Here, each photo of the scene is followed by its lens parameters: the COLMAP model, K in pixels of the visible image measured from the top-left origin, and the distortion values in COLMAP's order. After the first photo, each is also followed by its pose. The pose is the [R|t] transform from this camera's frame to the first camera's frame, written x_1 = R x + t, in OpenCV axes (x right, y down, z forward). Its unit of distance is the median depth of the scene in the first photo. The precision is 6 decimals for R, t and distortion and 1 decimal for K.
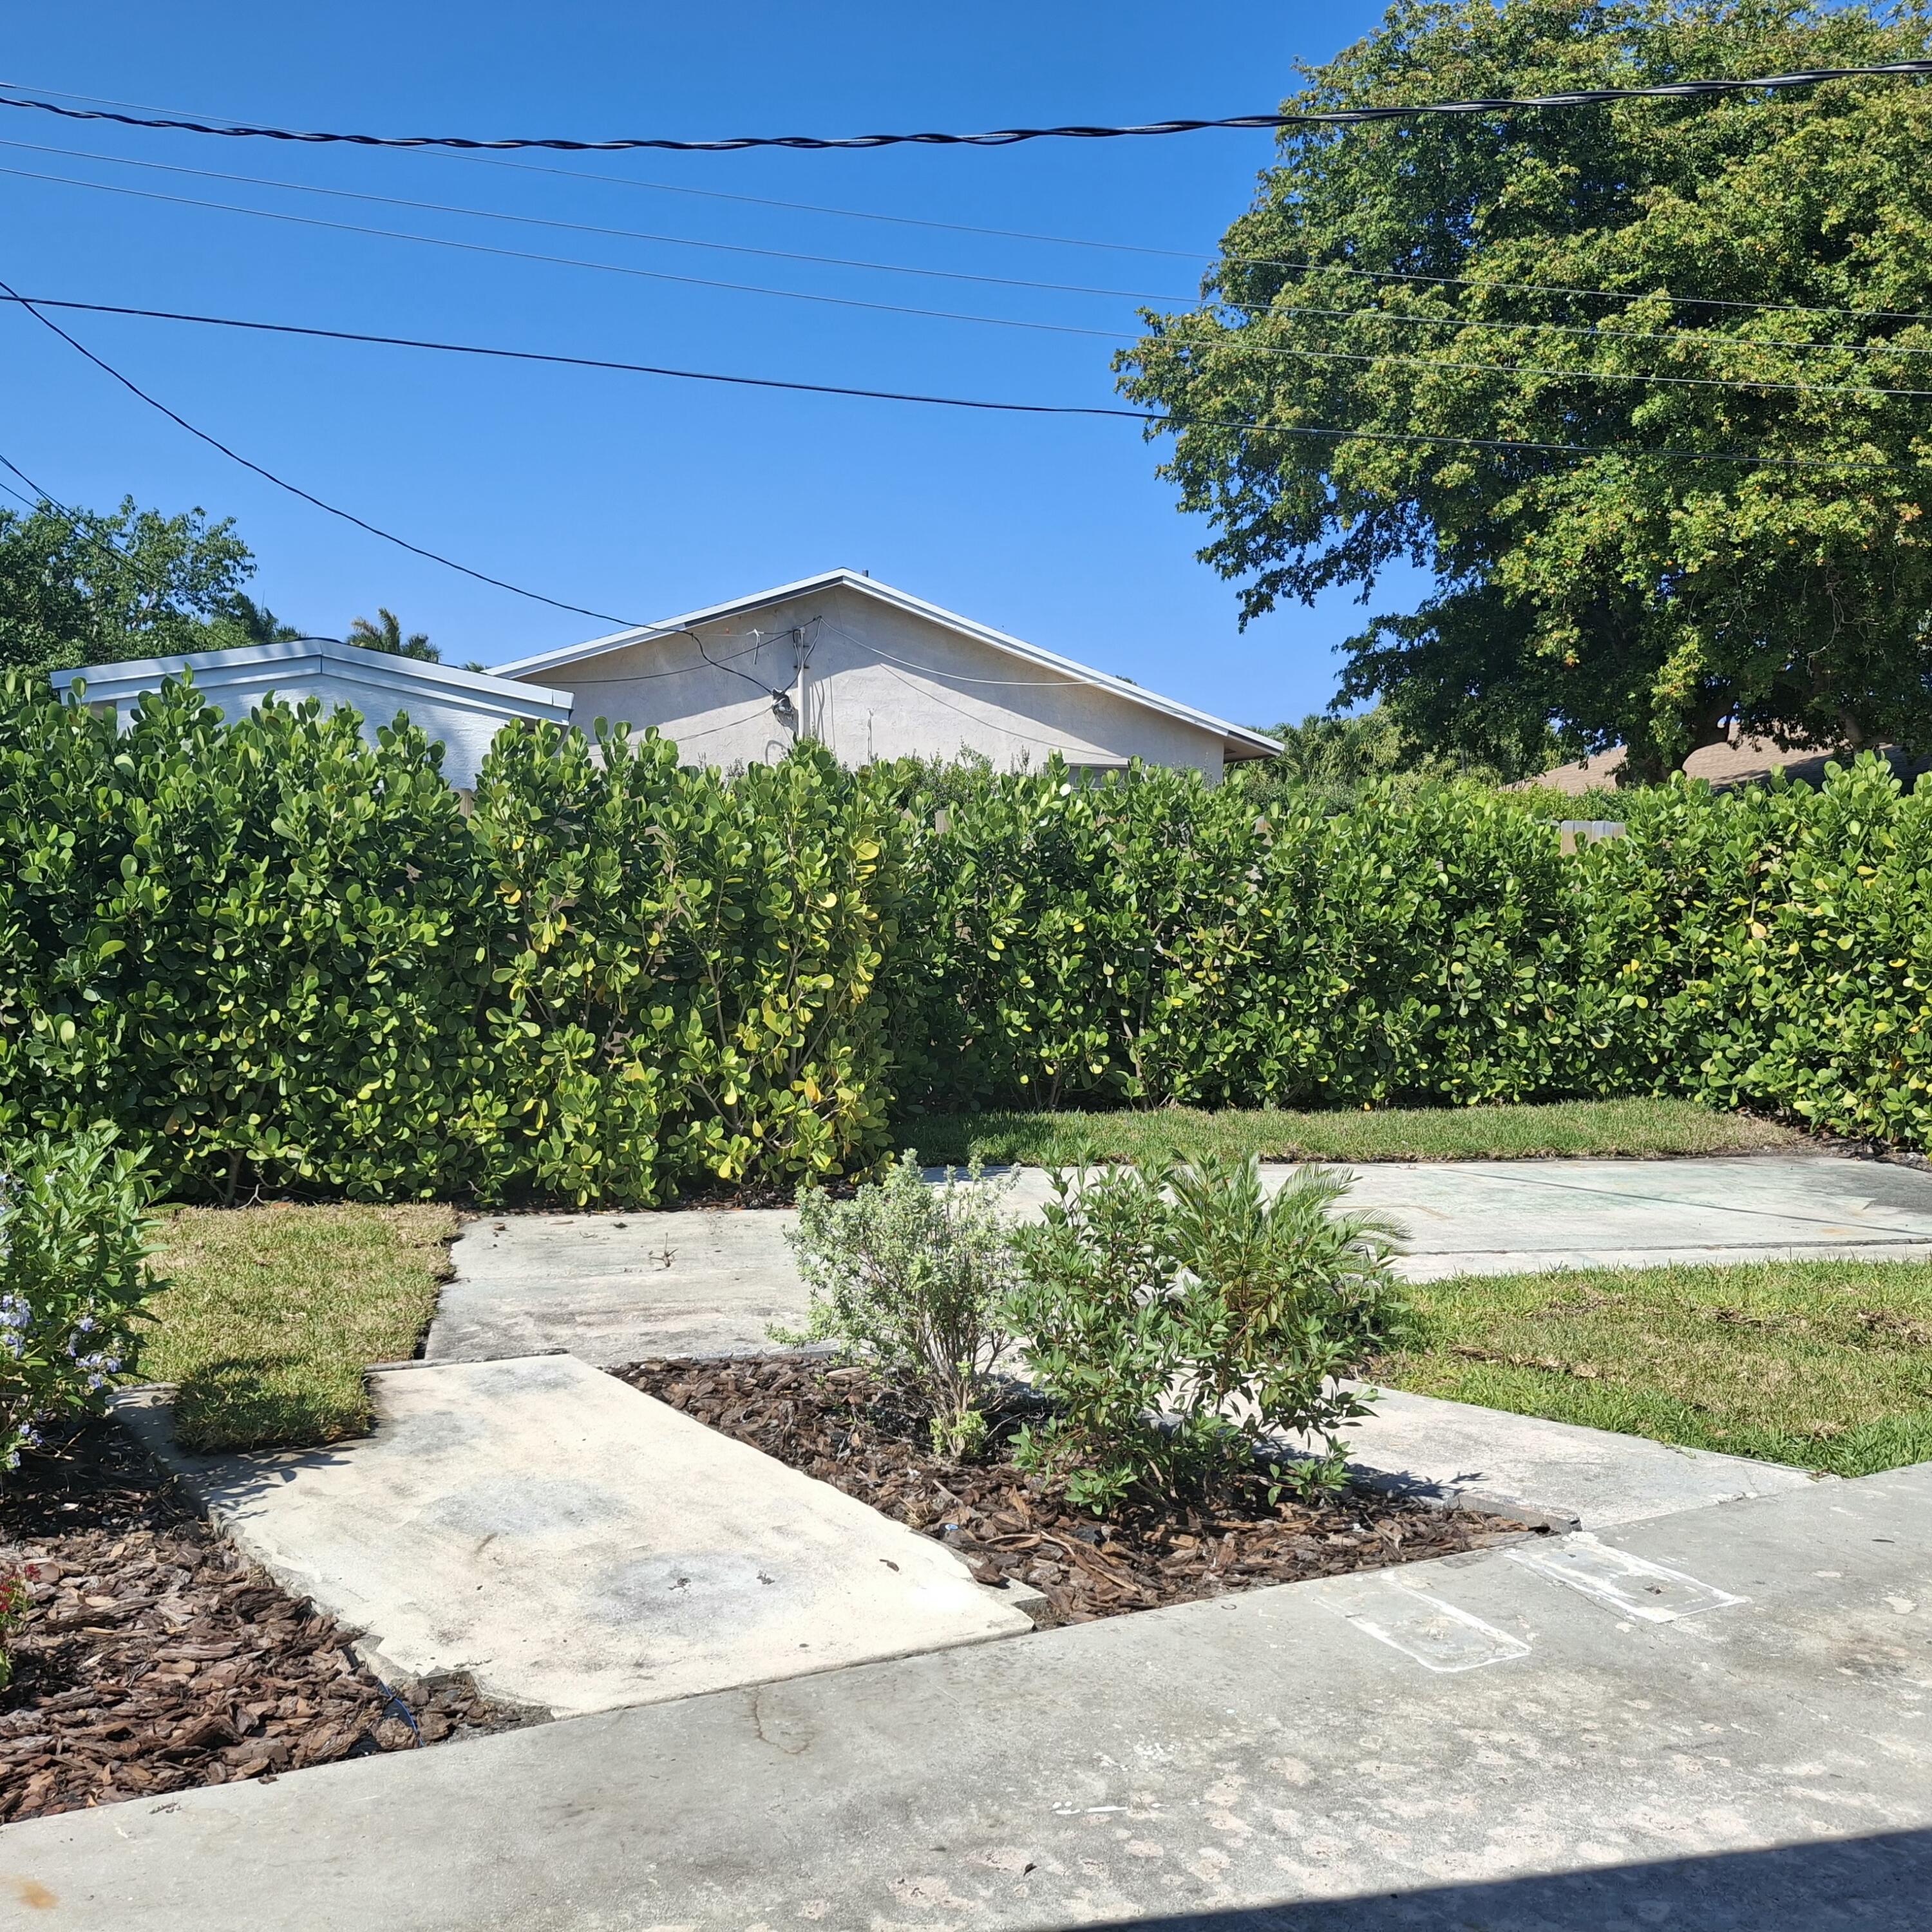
lens RADIAL K [[1794.4, 0, 965.6], [0, 1794.4, 962.8], [0, 0, 1]] dist [0.009552, 0.000000]
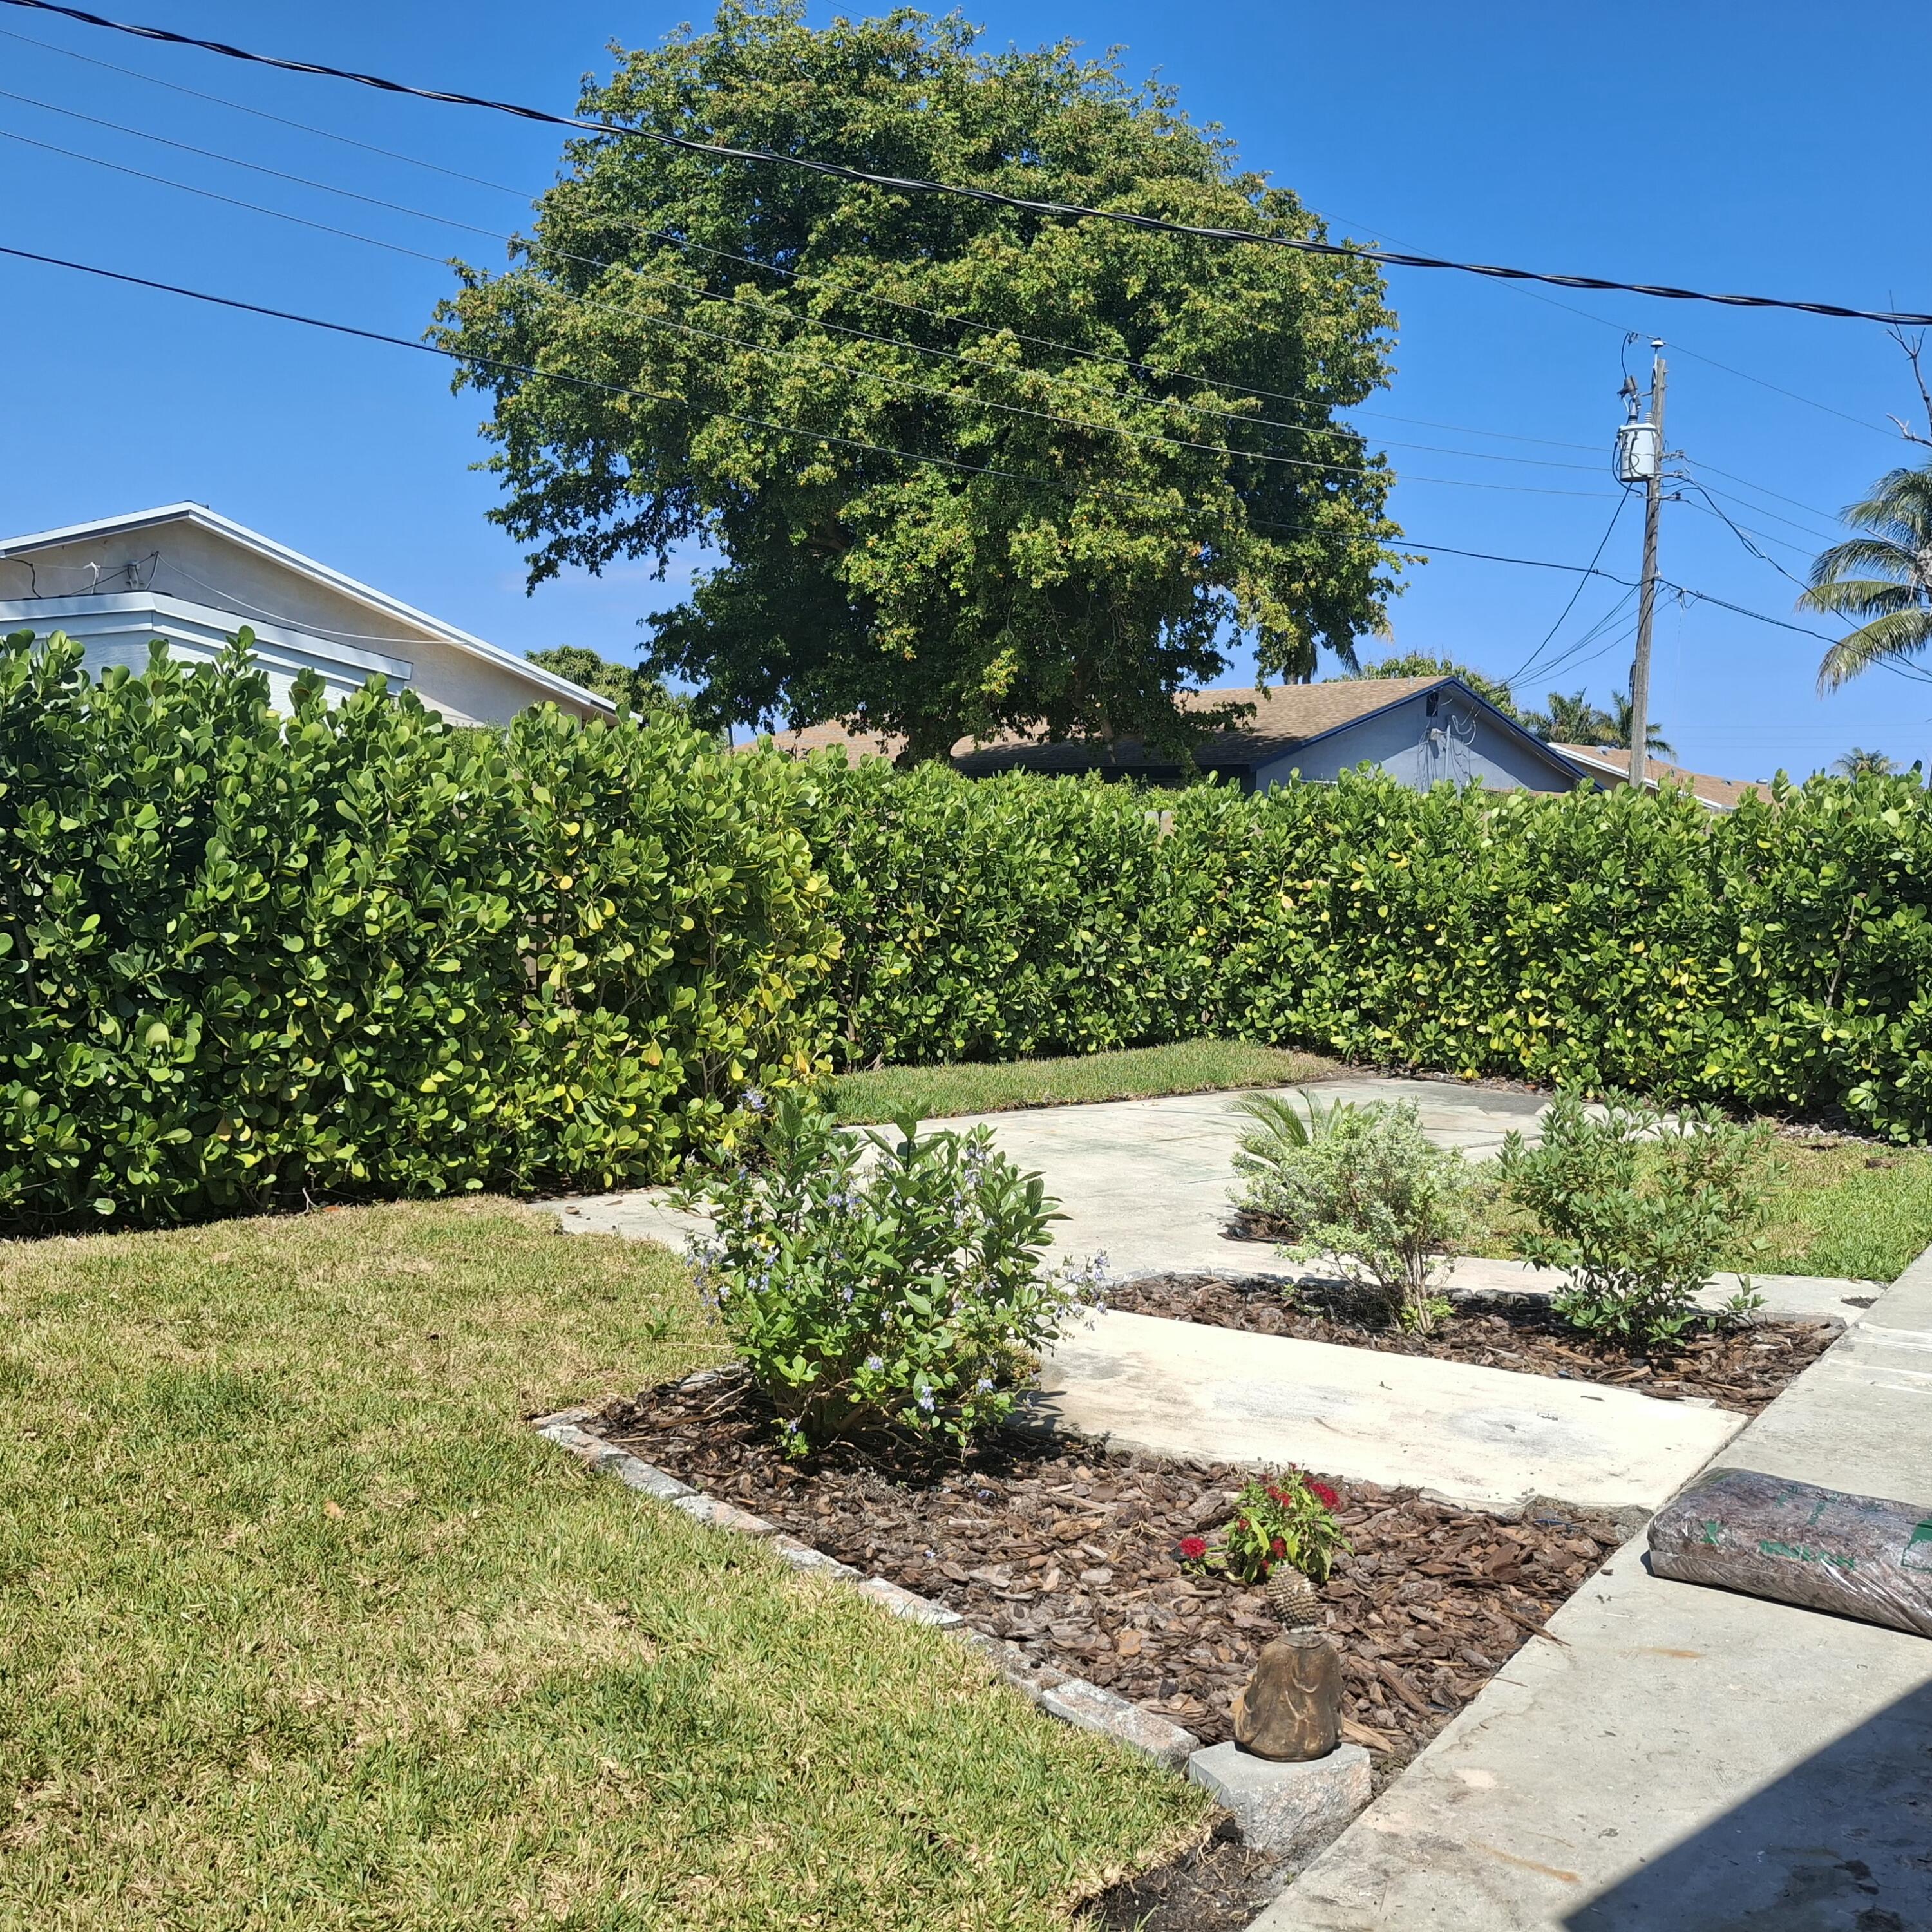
lens RADIAL K [[1794.4, 0, 970.7], [0, 1794.4, 966.2], [0, 0, 1]] dist [0.009552, 0.000000]
pose [[0.881504, -0.023079, 0.471612, -0.335538], [0.011823, 0.999570, 0.026817, -0.009341], [-0.472028, -0.018064, 0.881398, 0.004914]]
